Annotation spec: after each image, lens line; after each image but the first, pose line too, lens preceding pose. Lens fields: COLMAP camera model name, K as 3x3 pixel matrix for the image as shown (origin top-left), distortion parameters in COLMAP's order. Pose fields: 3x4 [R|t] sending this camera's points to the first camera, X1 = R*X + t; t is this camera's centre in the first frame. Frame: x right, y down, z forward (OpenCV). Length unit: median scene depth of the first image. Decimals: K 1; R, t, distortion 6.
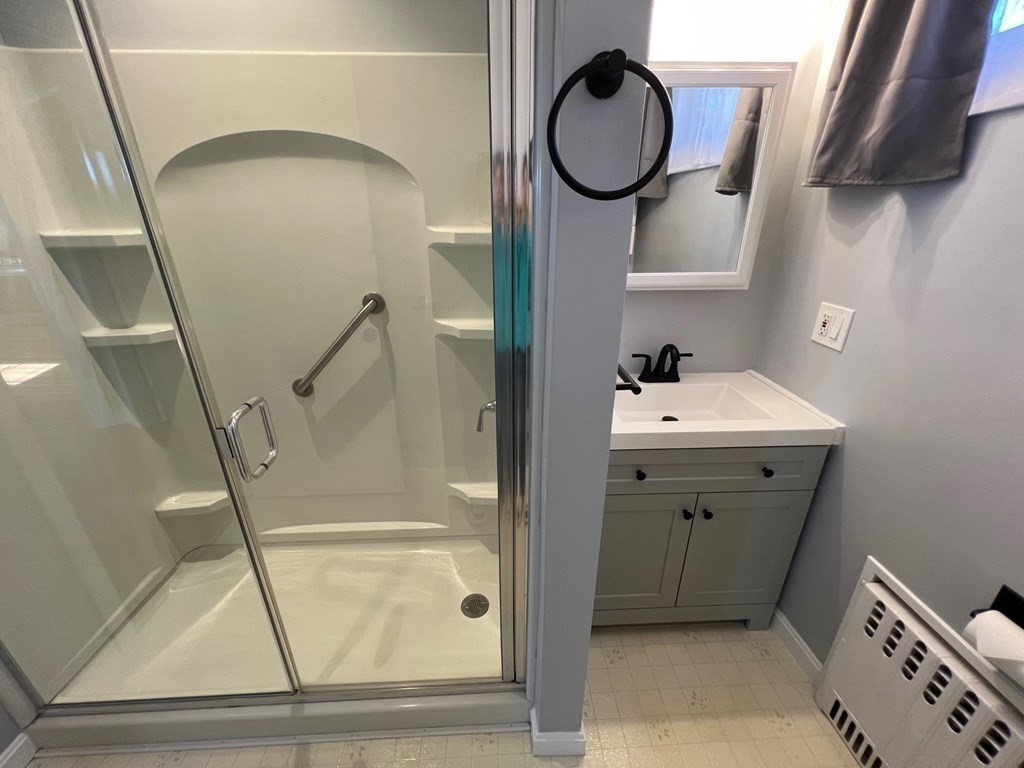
lens RADIAL K [[412.6, 0, 512.0], [0, 412.6, 384.0], [0, 0, 1]] dist [-0.001900, -0.000317]
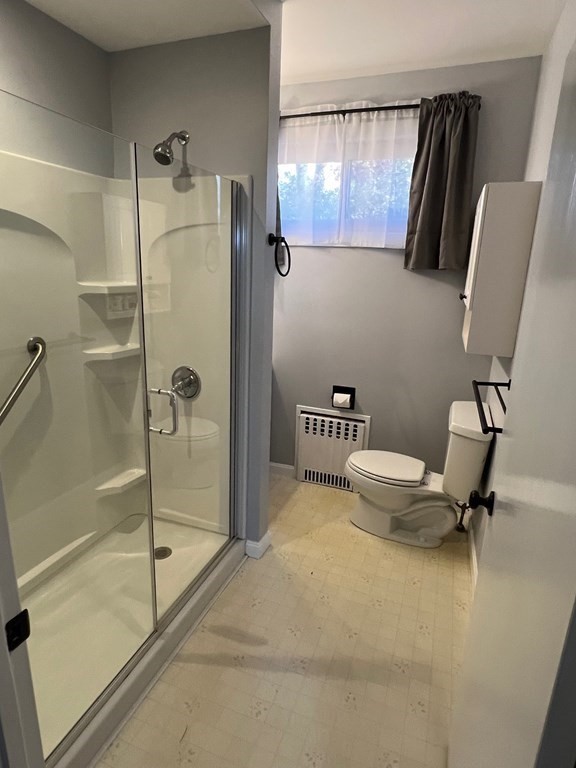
lens RADIAL K [[436.0, 0, 288.0], [0, 436.0, 384.0], [0, 0, 1]] dist [-0.000135, -0.001492]
pose [[0.389262, -0.218718, 0.894784, -1.306765], [0.320745, 0.942792, 0.090918, 0.025456], [-0.863480, 0.251607, 0.437145, -0.140555]]
